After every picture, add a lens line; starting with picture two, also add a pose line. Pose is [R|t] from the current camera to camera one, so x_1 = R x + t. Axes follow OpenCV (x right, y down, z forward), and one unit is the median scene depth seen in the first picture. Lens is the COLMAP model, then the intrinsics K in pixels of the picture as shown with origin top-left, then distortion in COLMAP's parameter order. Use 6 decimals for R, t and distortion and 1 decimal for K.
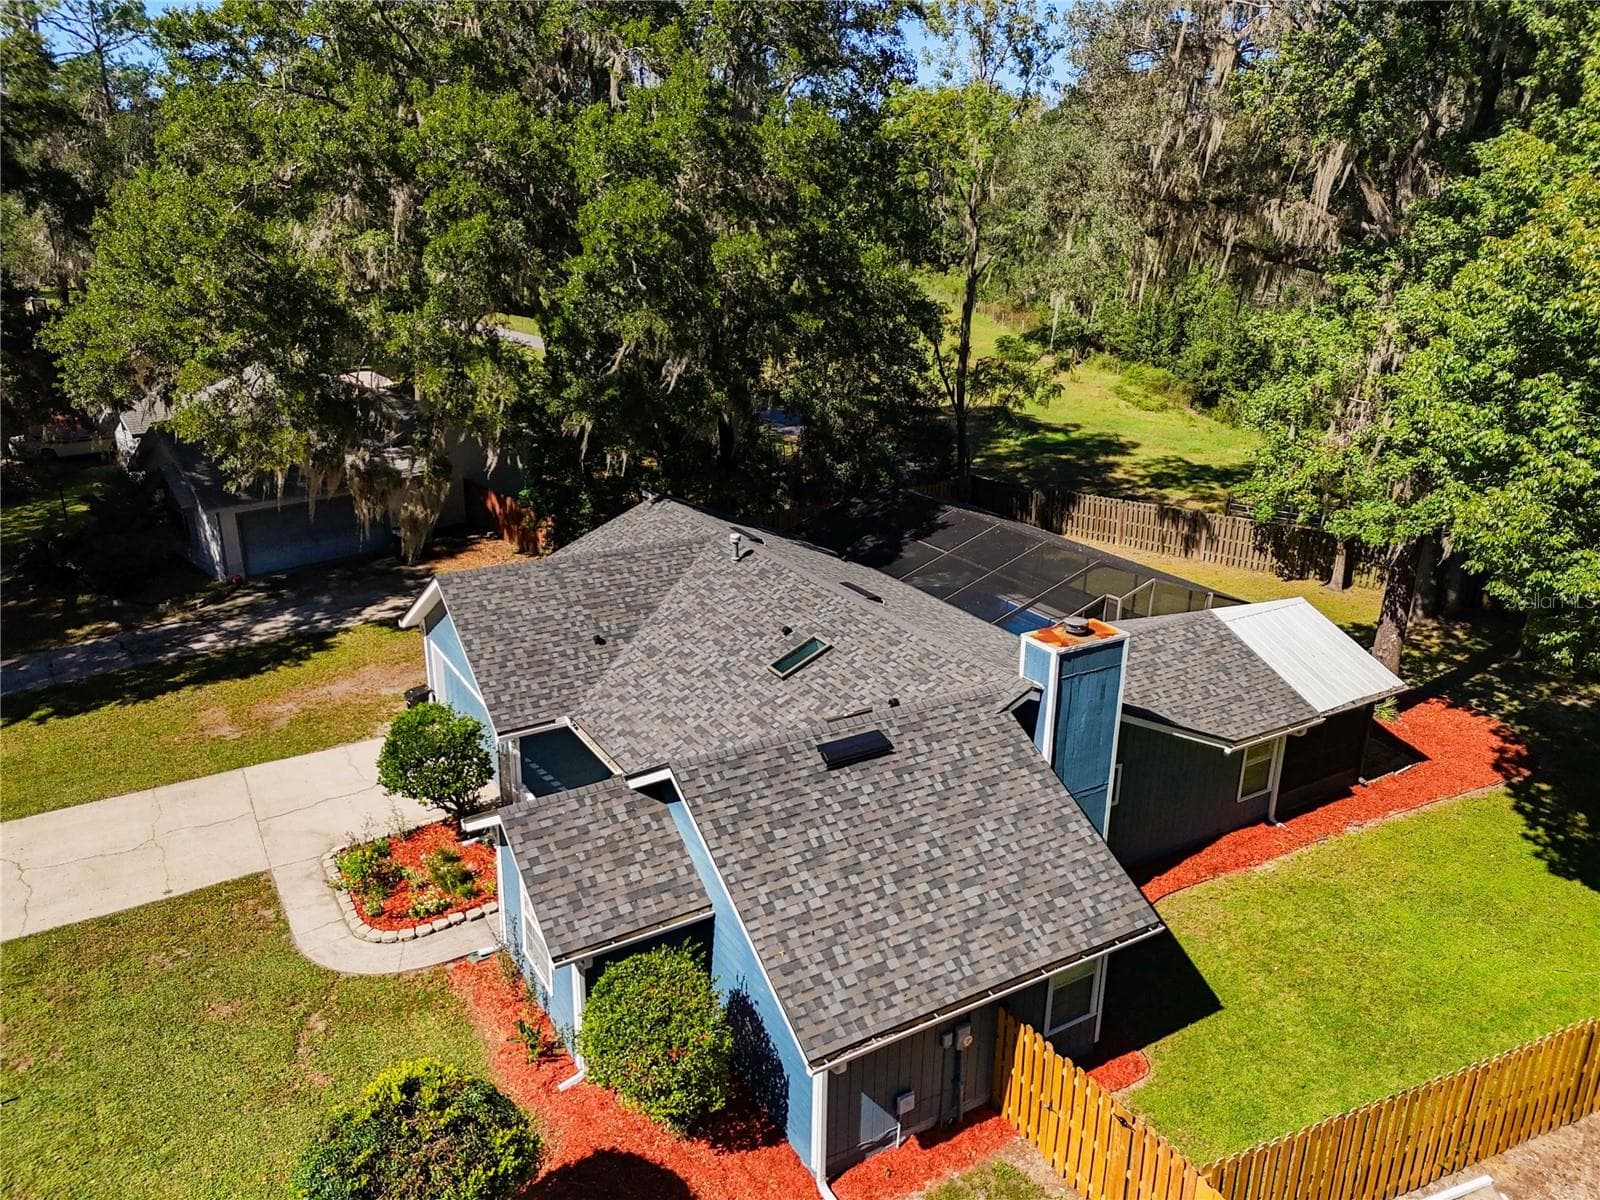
lens RADIAL K [[1165.8, 0, 802.7], [0, 1165.8, 596.2], [0, 0, 1]] dist [0.103451, -0.116570]
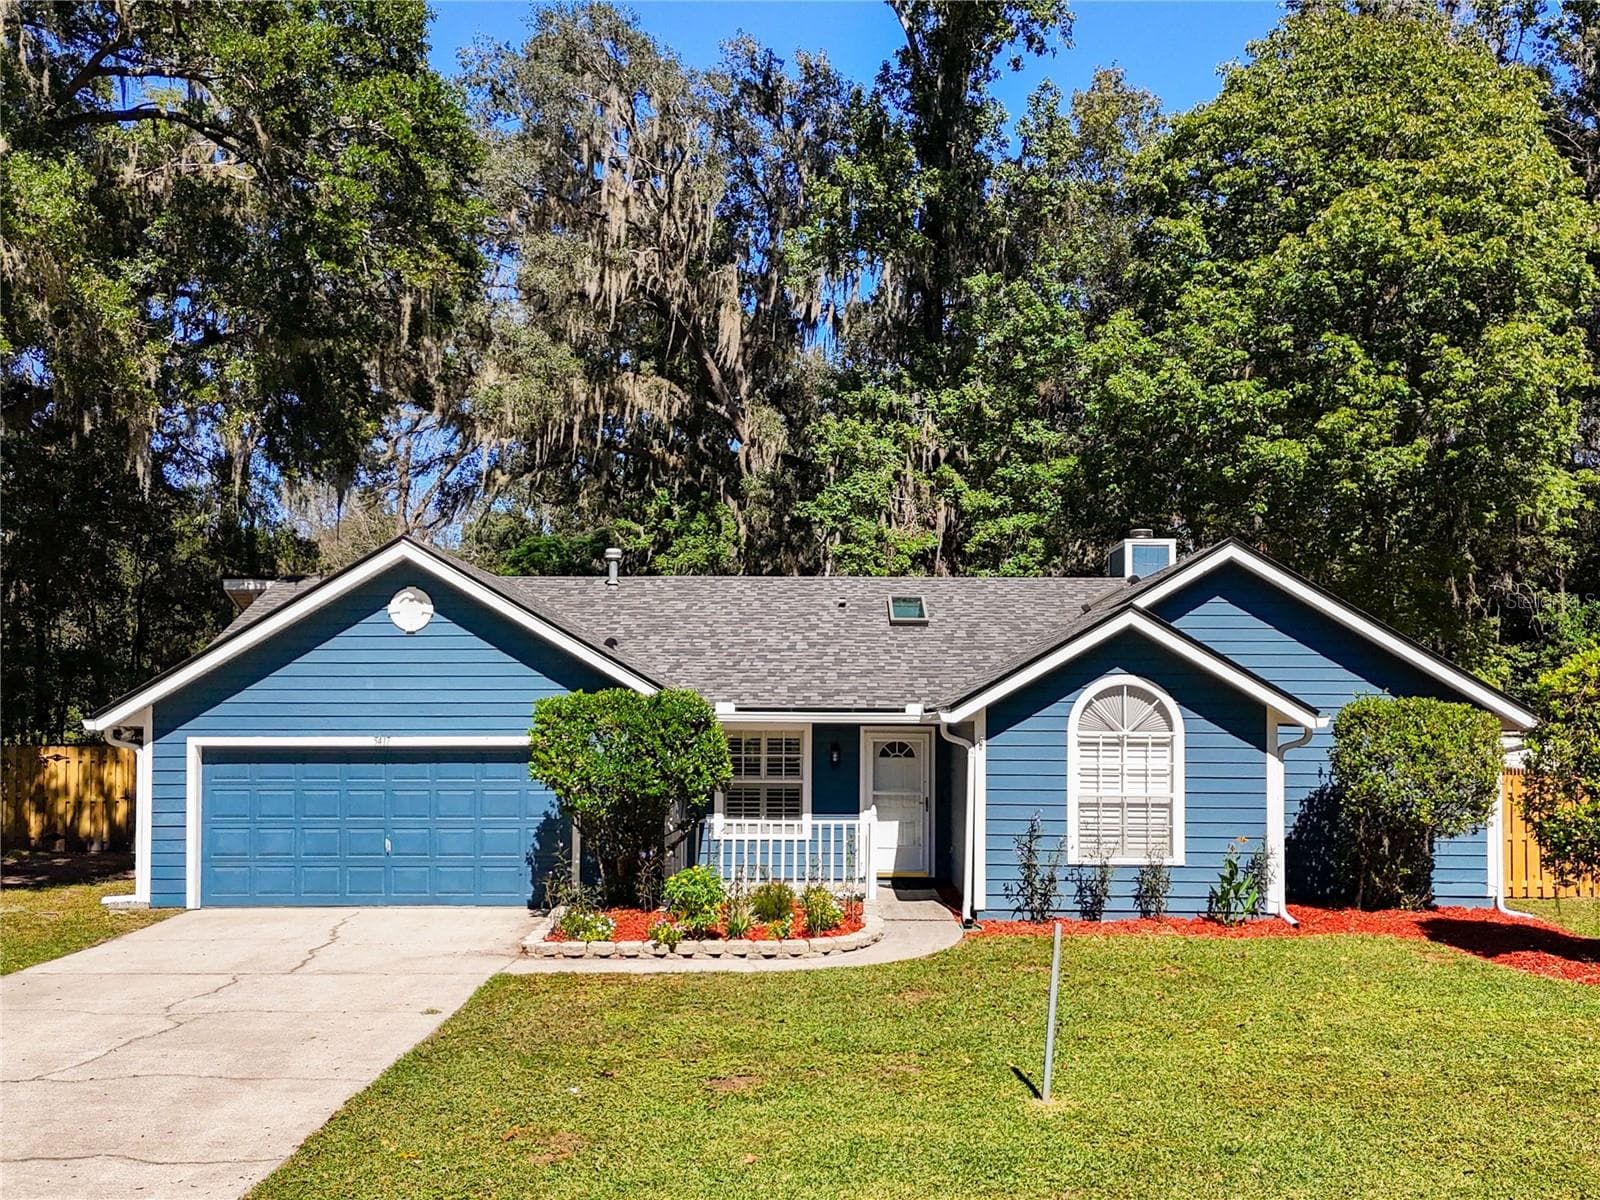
lens RADIAL K [[1564.7, 0, 803.0], [0, 1564.7, 707.8], [0, 0, 1]] dist [0.079807, -0.003864]
pose [[0.523930, -0.006304, 0.851738, -0.916370], [0.282079, 0.944829, -0.166522, 0.261000], [-0.803697, 0.327503, 0.496803, 0.499933]]
